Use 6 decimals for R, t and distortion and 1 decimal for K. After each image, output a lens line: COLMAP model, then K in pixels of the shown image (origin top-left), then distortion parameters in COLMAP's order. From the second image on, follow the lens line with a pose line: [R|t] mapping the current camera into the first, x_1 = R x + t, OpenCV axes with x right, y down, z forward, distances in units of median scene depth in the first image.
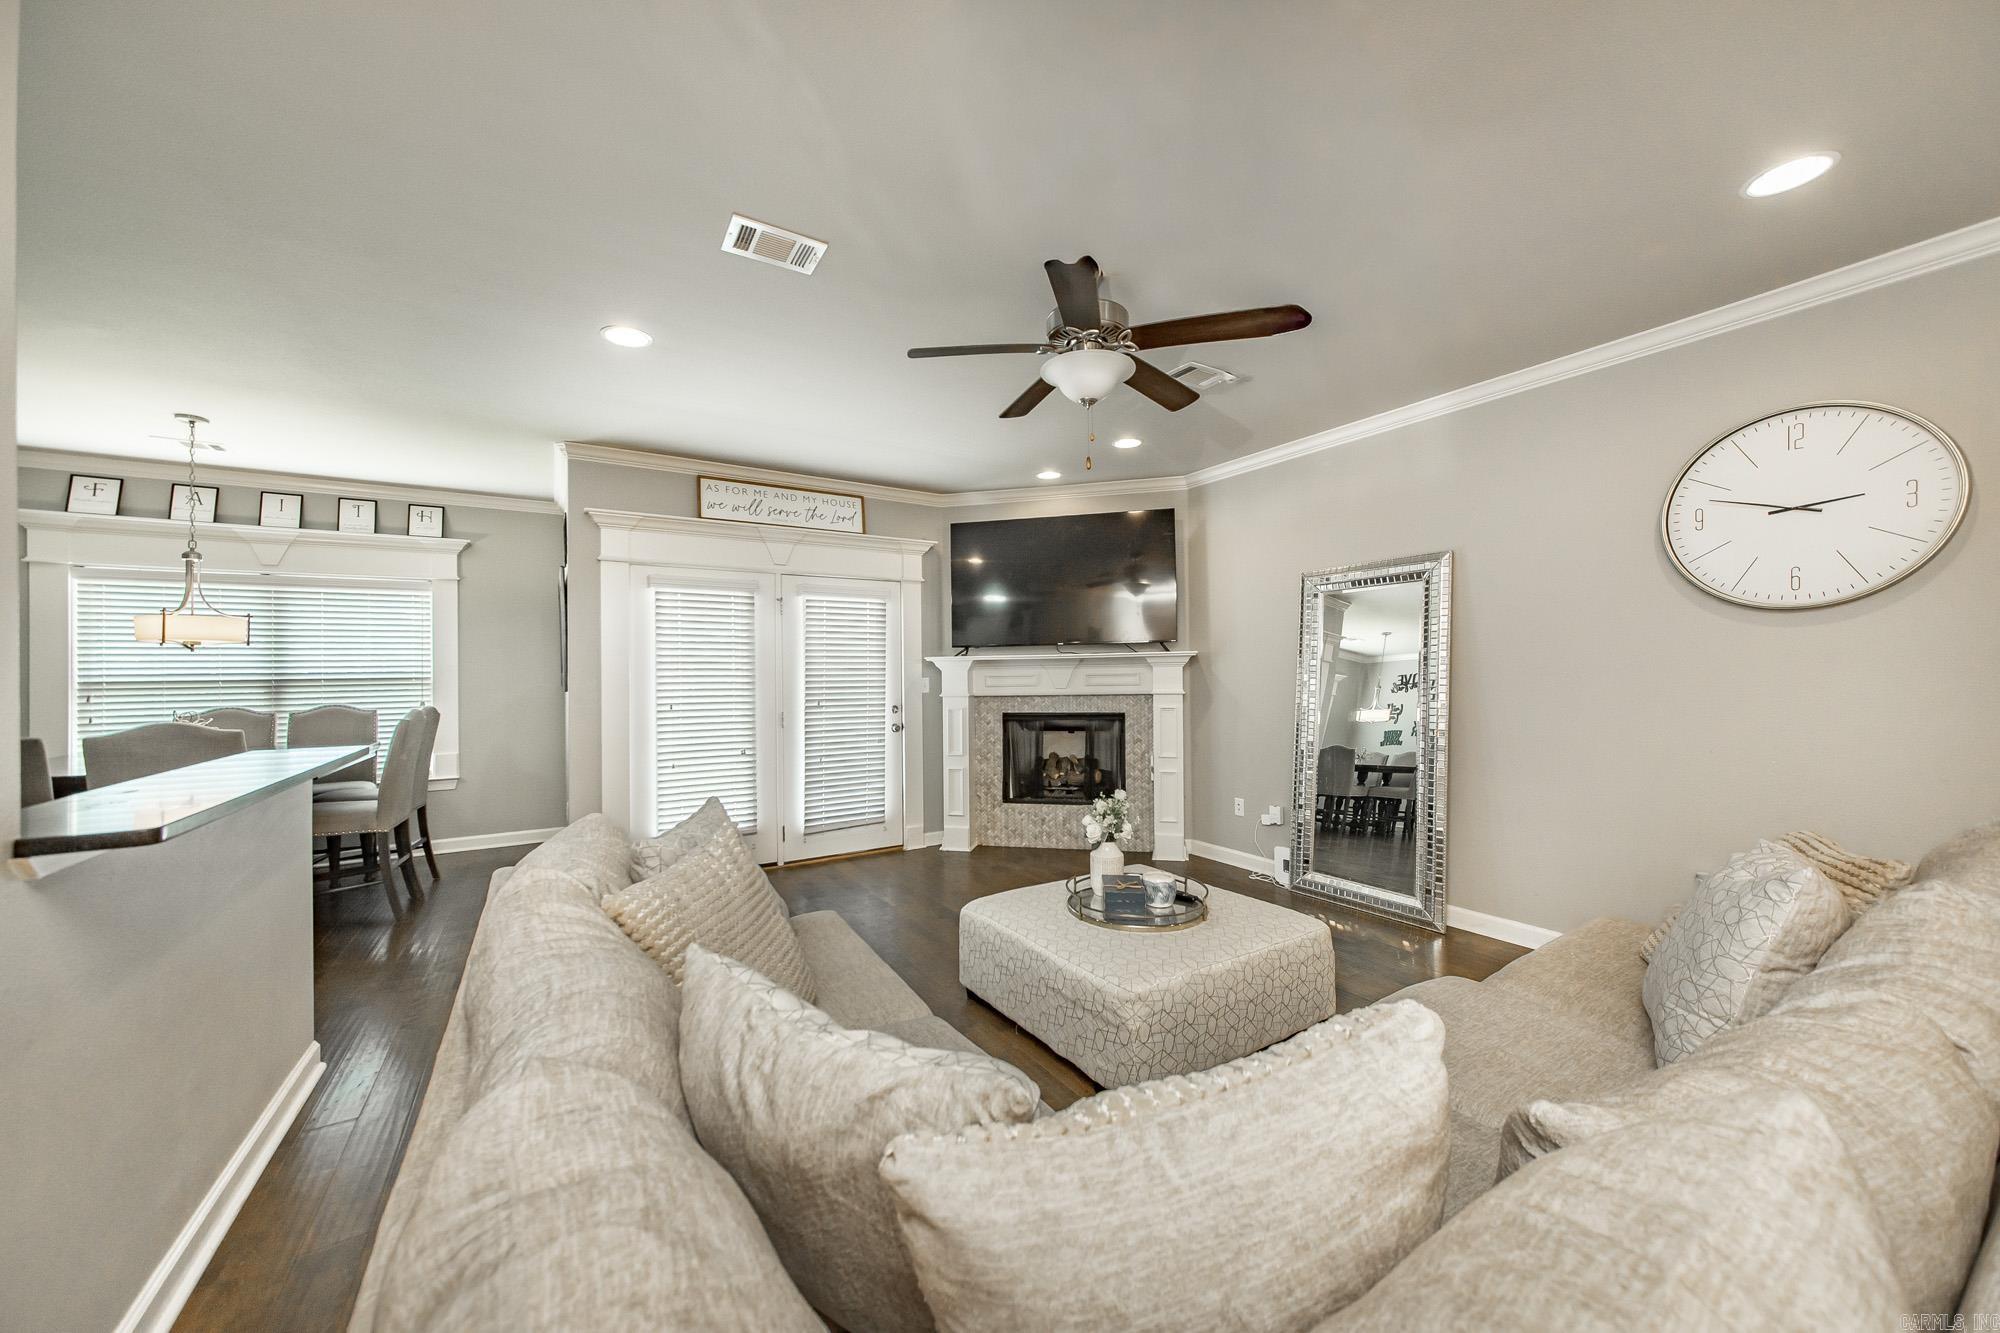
lens RADIAL K [[725.3, 0, 1002.8], [0, 725.3, 674.8], [0, 0, 1]] dist [-0.004882, 0.001449]
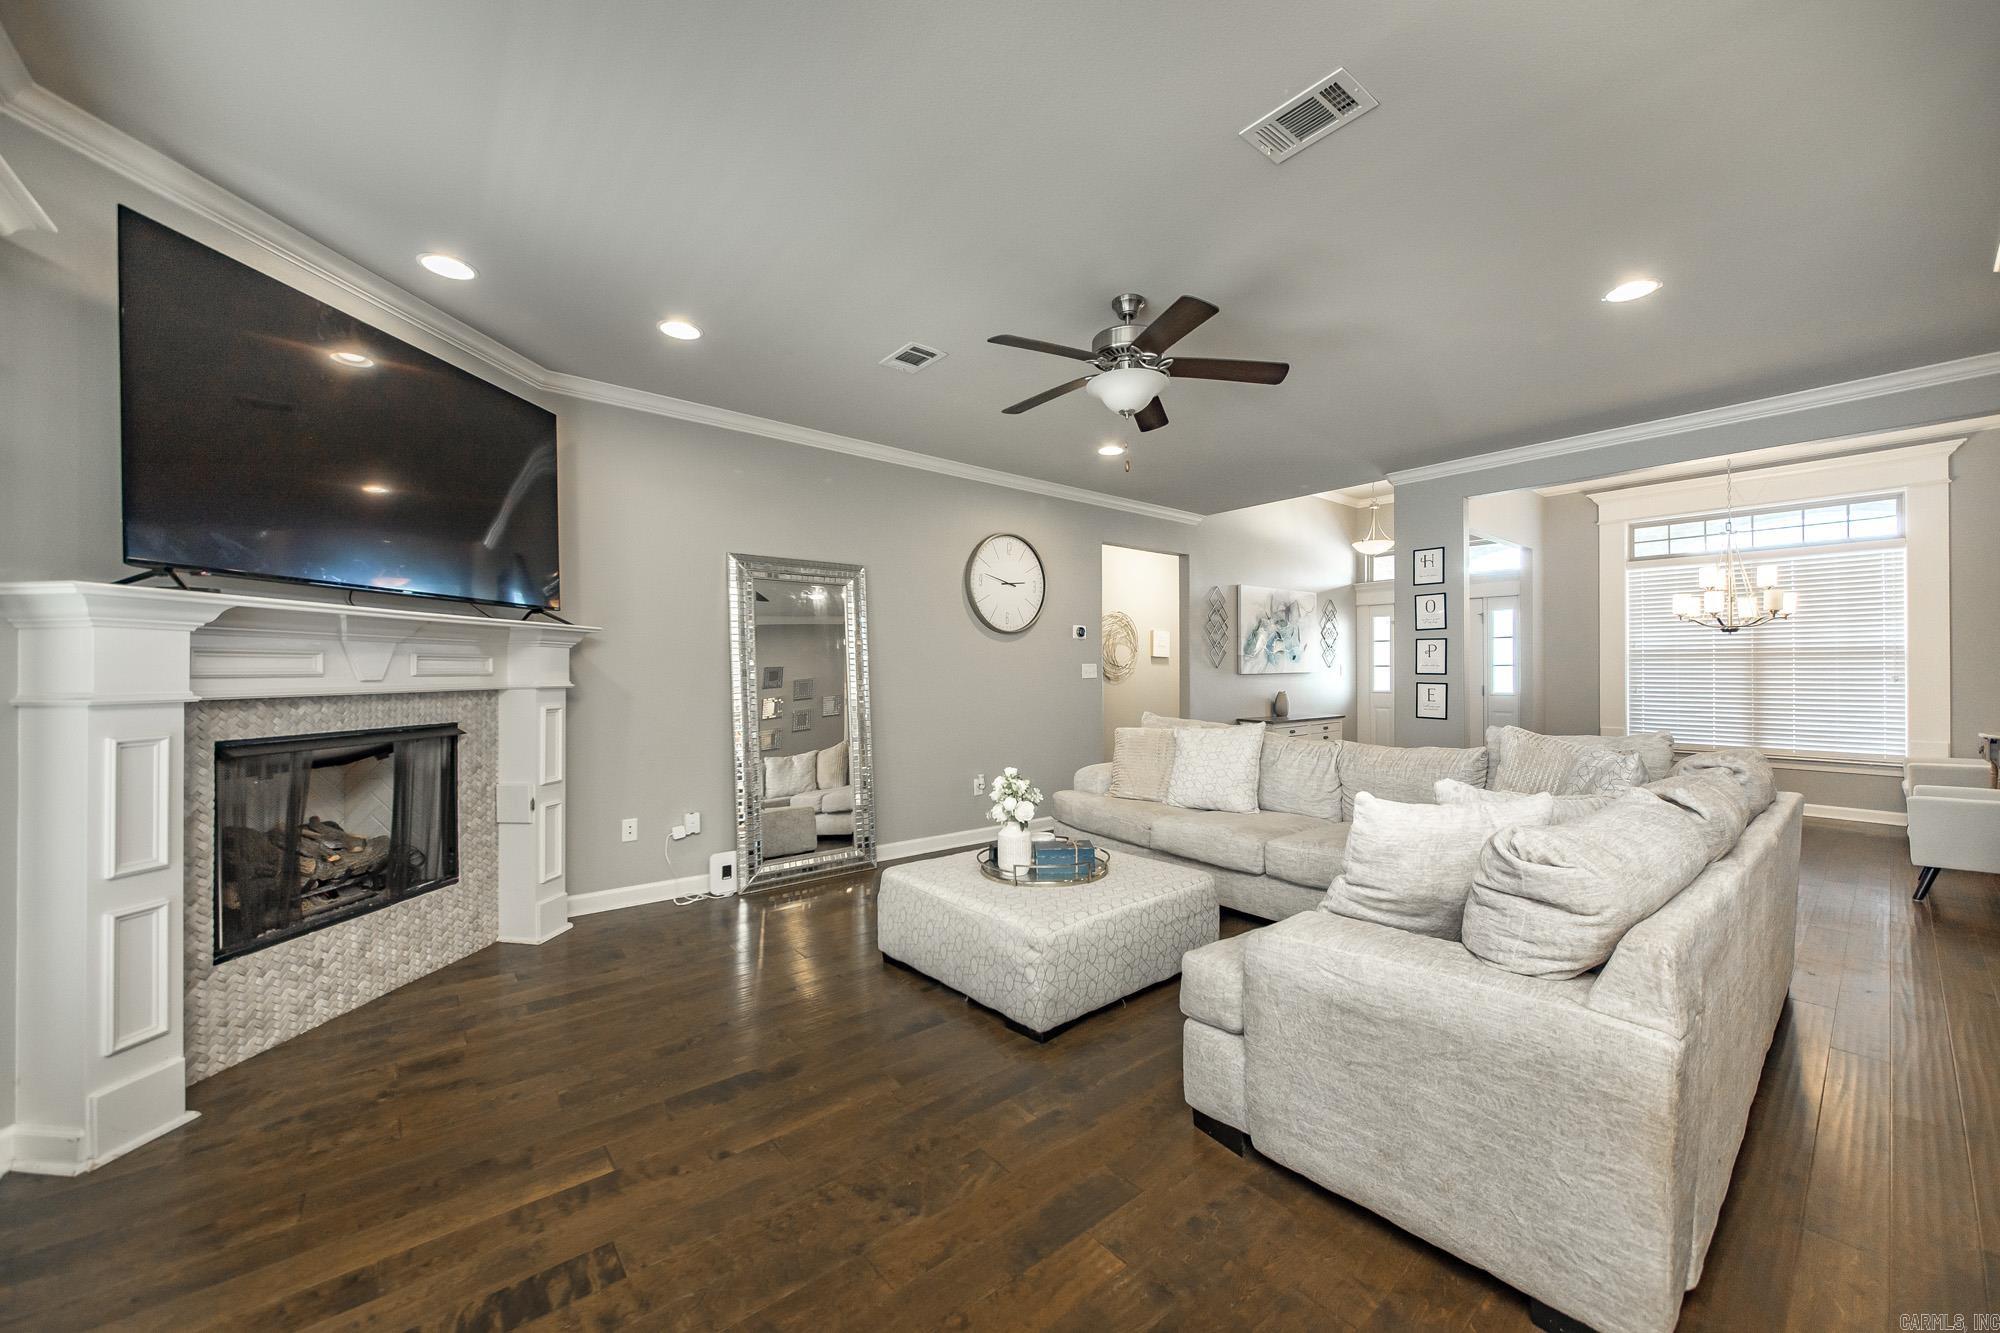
lens RADIAL K [[725.3, 0, 1010.9], [0, 725.3, 669.8], [0, 0, 1]] dist [-0.004882, 0.001449]
pose [[-0.134004, 0.017065, 0.990834, -0.476798], [0.007267, 0.999842, -0.016237, 0.022288], [-0.990954, 0.005024, -0.134107, 0.637085]]
